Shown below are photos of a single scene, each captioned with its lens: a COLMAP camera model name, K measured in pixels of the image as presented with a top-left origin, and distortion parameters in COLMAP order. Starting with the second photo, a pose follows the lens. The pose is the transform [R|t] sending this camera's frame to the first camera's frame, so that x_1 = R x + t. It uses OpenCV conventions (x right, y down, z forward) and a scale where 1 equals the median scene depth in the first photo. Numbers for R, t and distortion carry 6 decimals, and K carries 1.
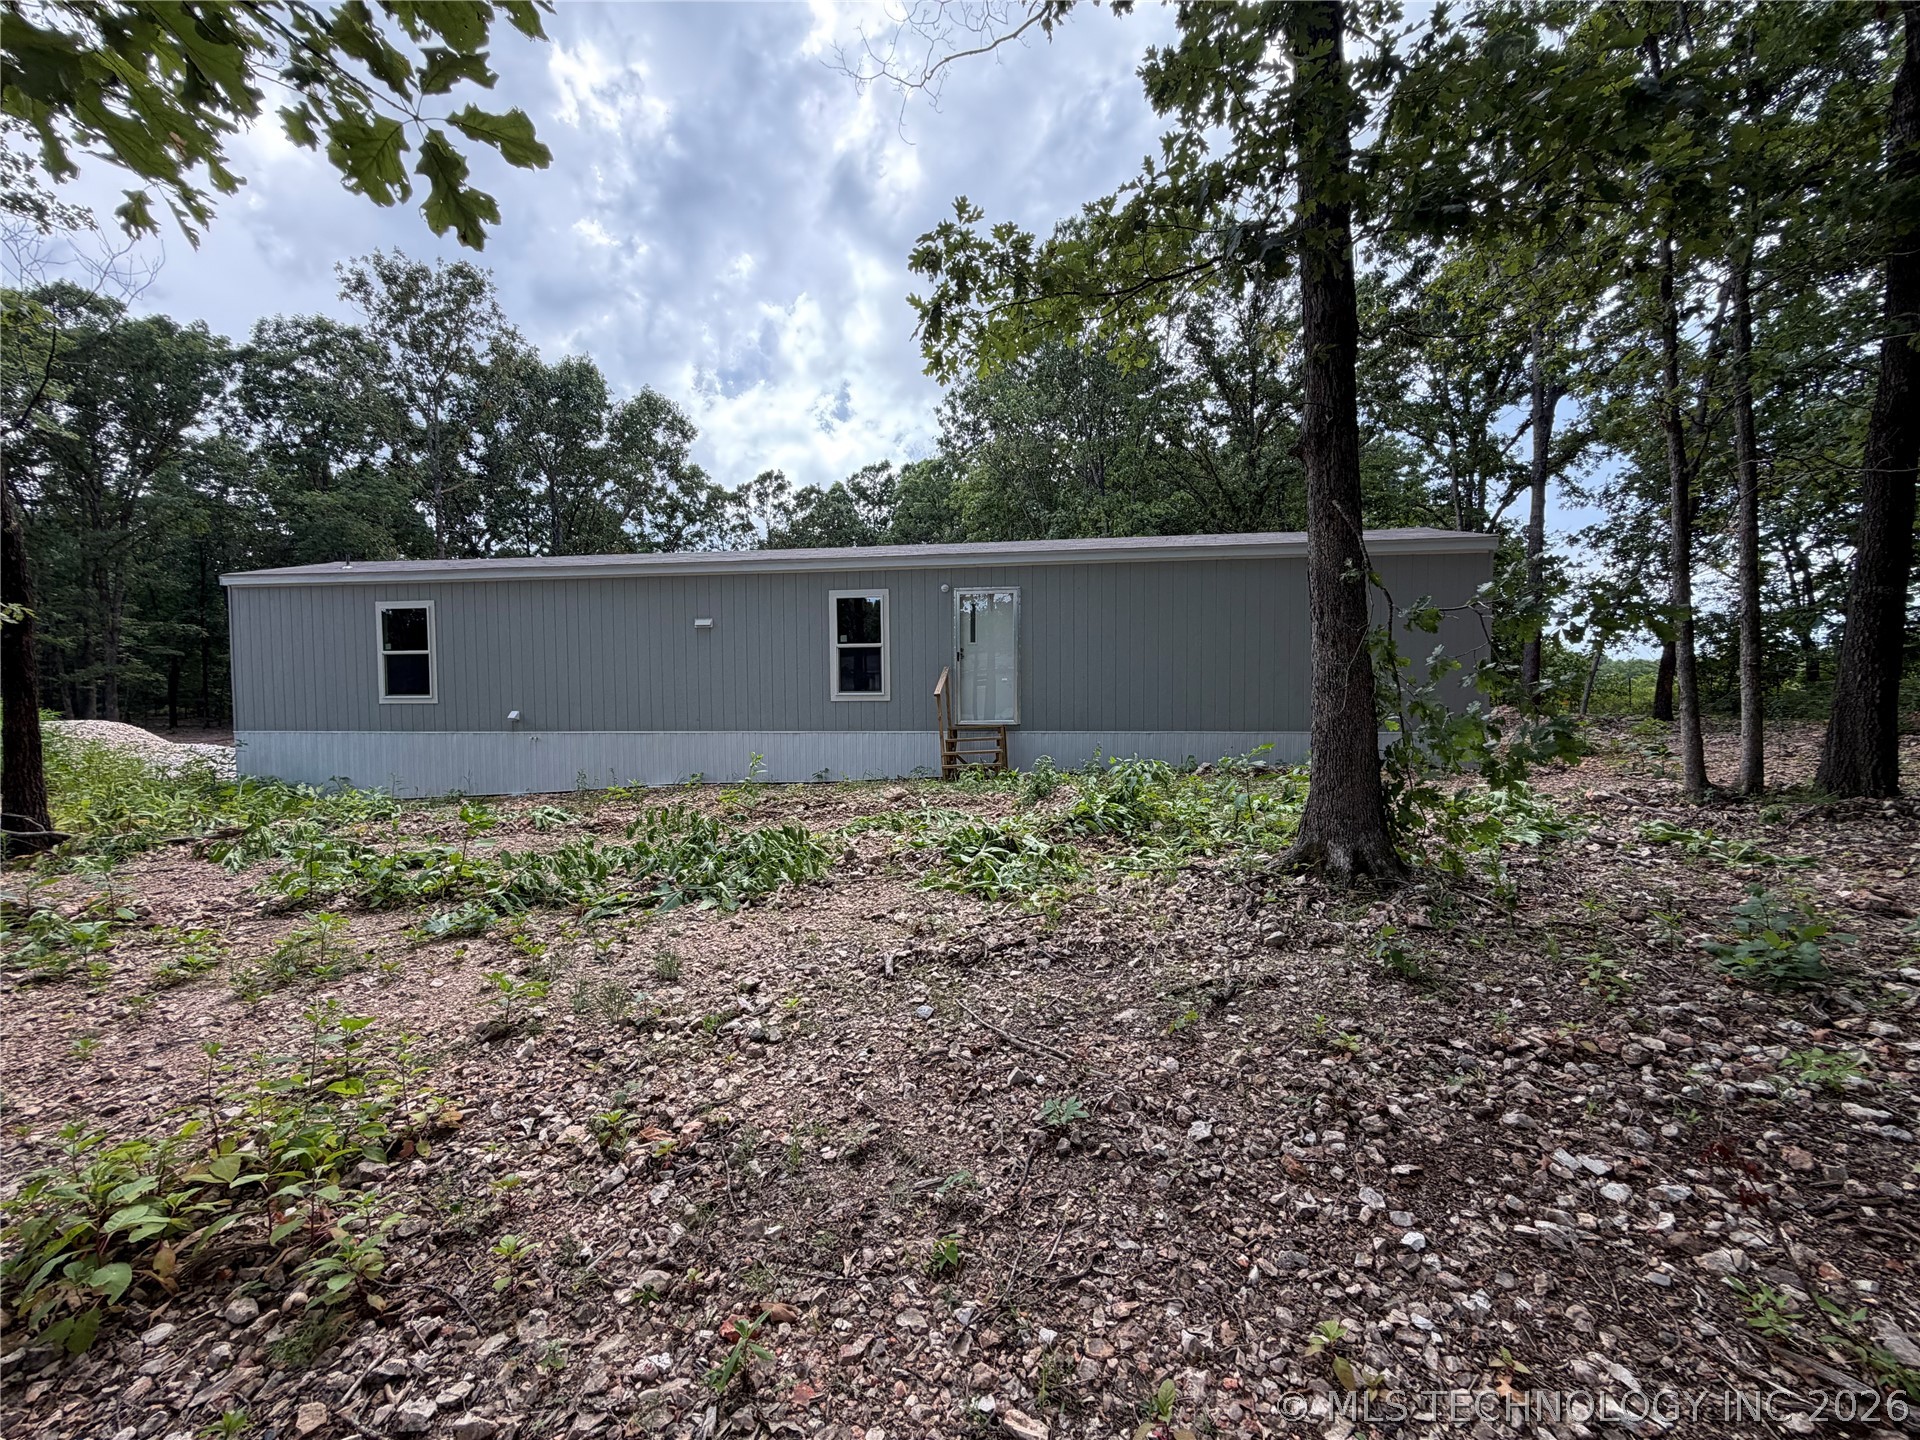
lens RADIAL K [[775.7, 0, 958.2], [0, 775.7, 722.5], [0, 0, 1]] dist [-0.000376, 0.000091]
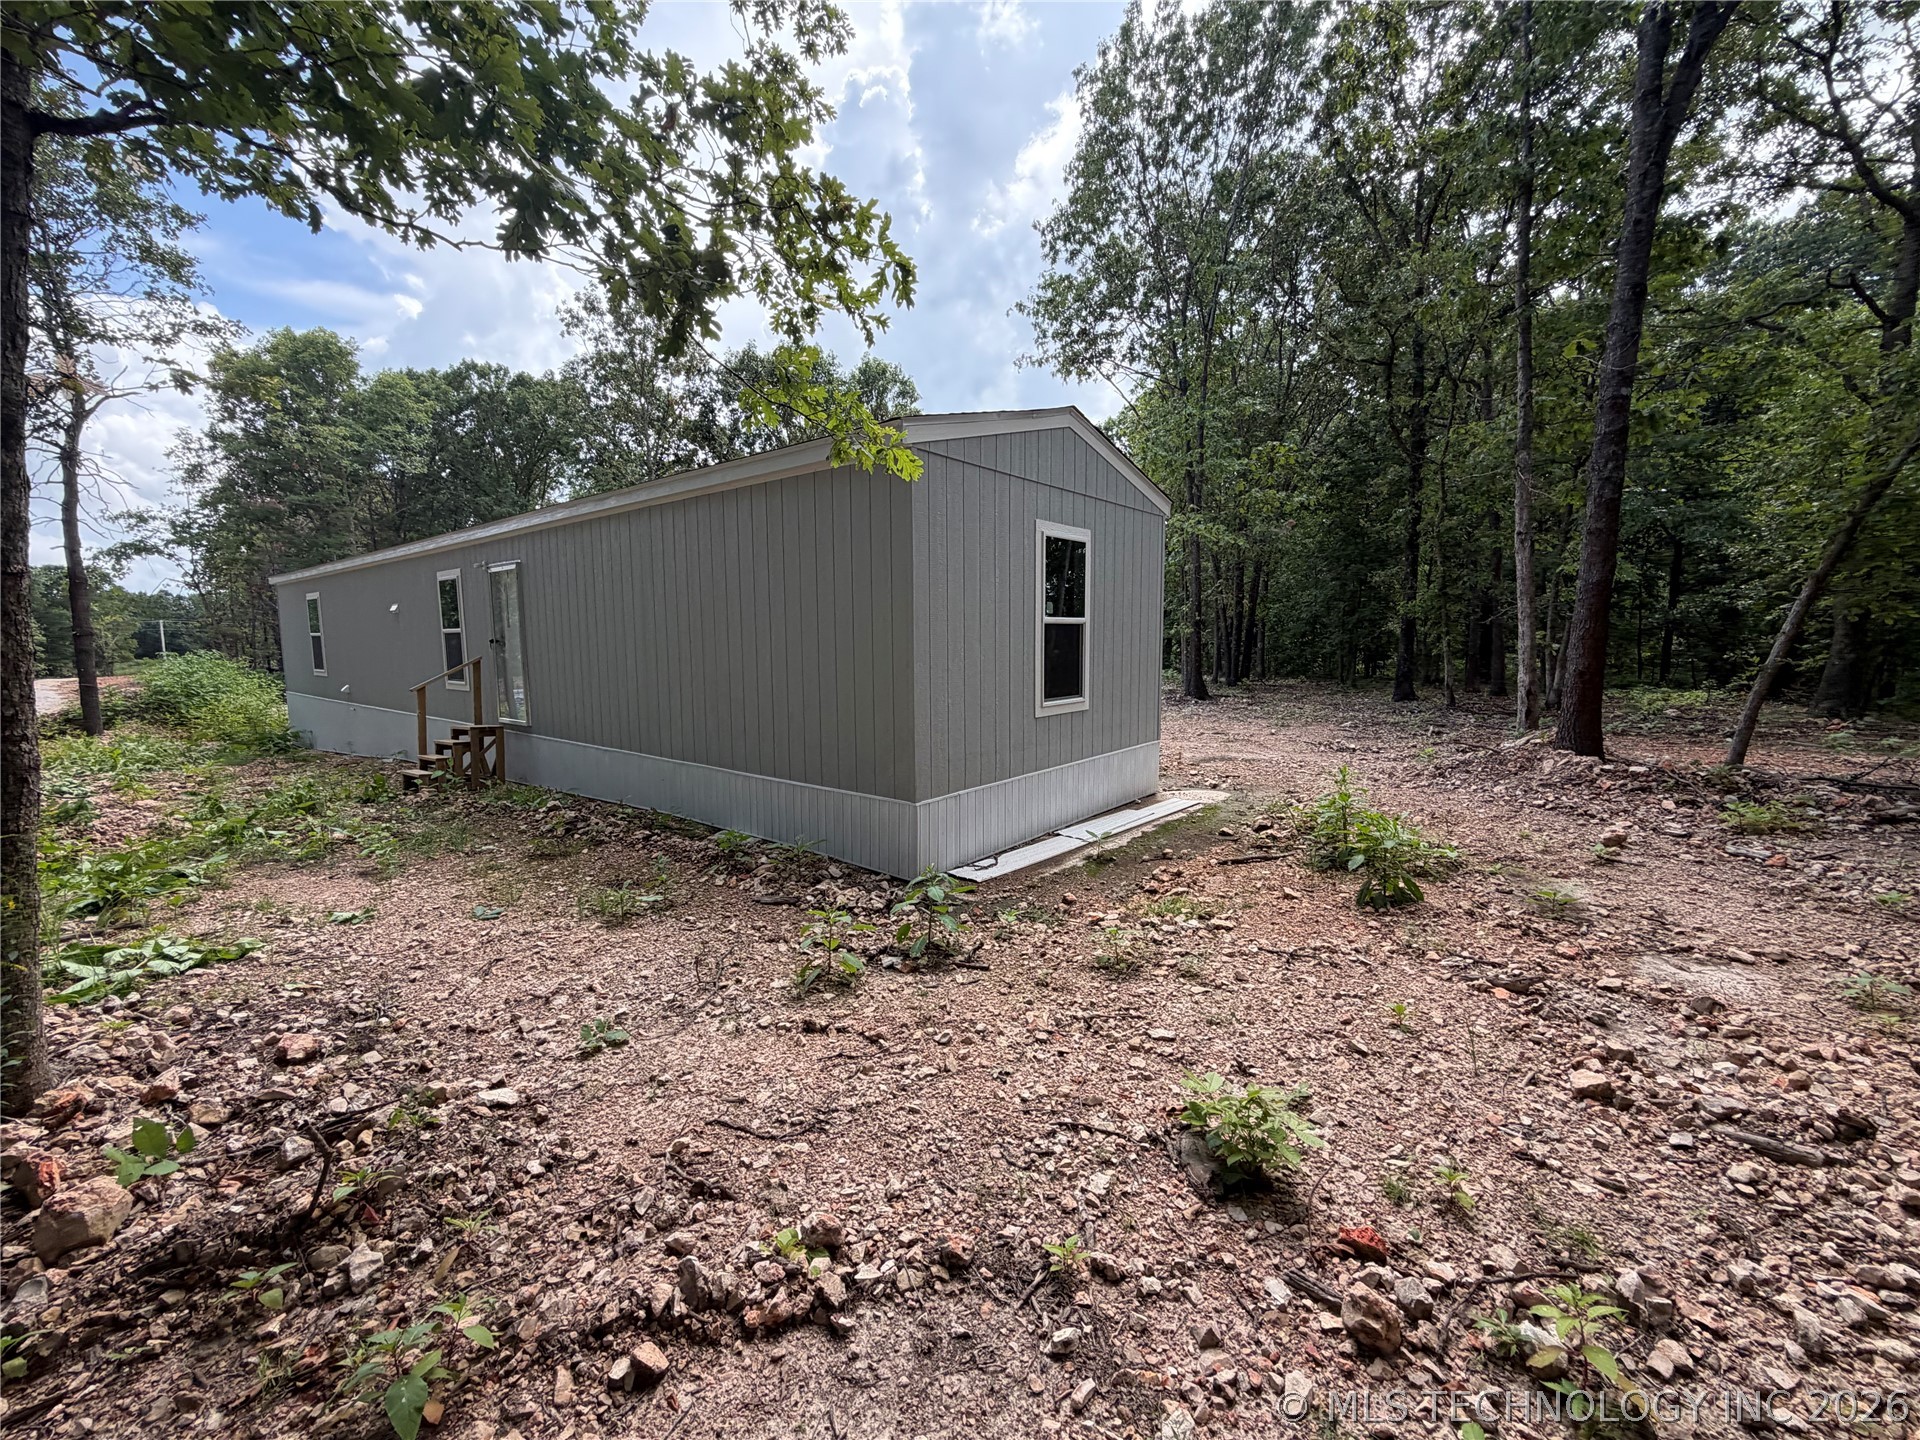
lens RADIAL K [[775.7, 0, 957.5], [0, 775.7, 719.7], [0, 0, 1]] dist [-0.000376, 0.000091]
pose [[0.847323, 0.058347, -0.527863, 0.386112], [-0.024663, 0.997197, 0.070636, -0.031752], [0.530504, -0.046833, 0.846387, 0.226910]]
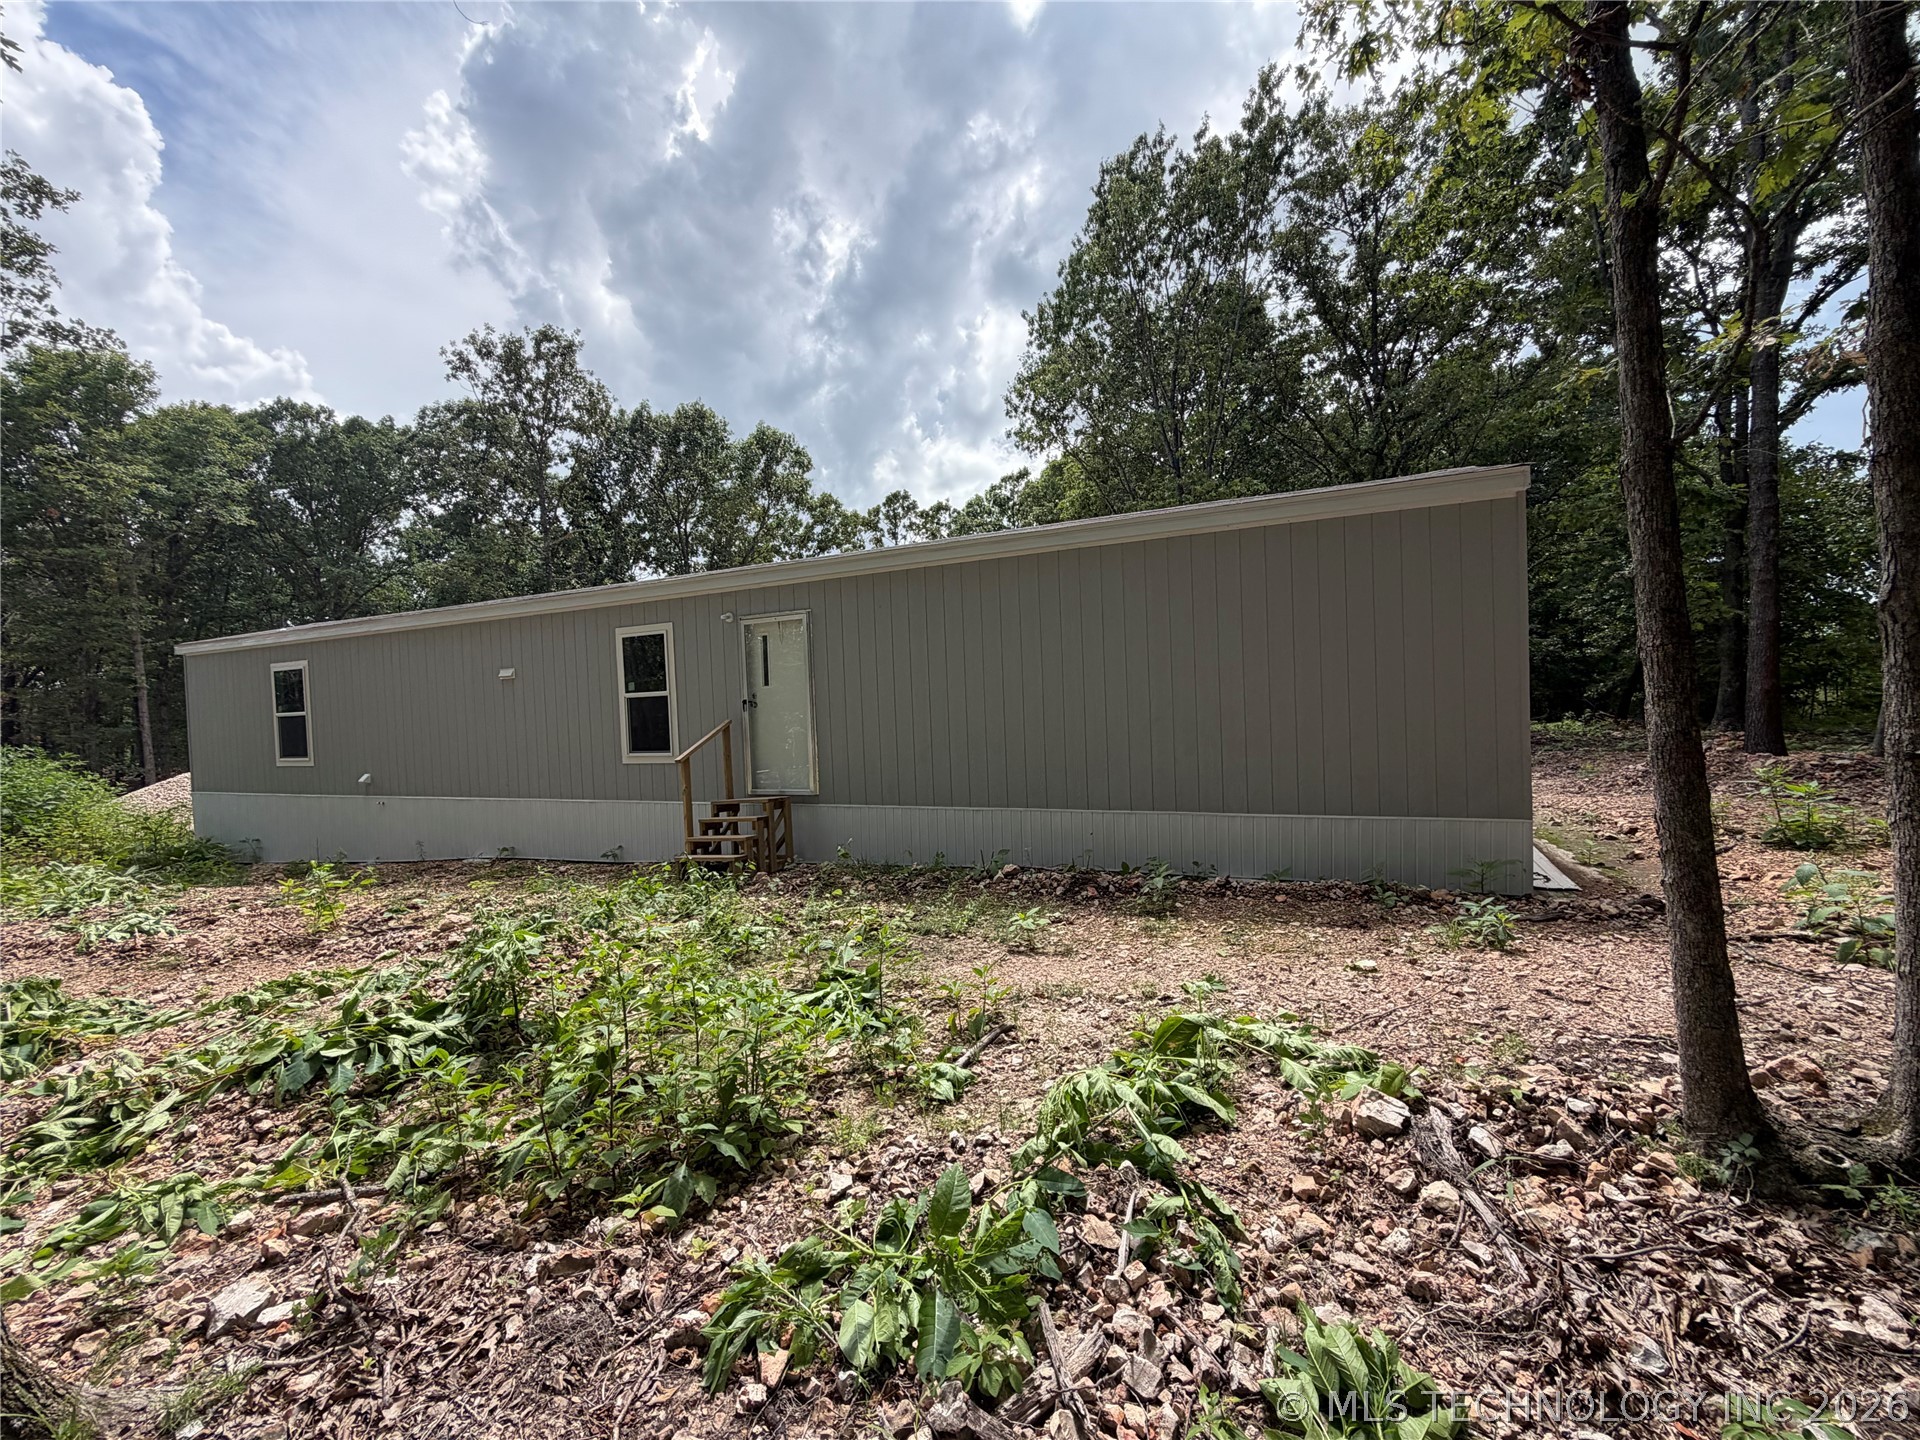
lens RADIAL K [[775.7, 0, 953.0], [0, 775.7, 719.3], [0, 0, 1]] dist [-0.000376, 0.000091]
pose [[0.958121, -0.024698, -0.285297, 0.175603], [0.019317, 0.999579, -0.021659, -0.021637], [0.285712, 0.015241, 0.958194, 0.137706]]
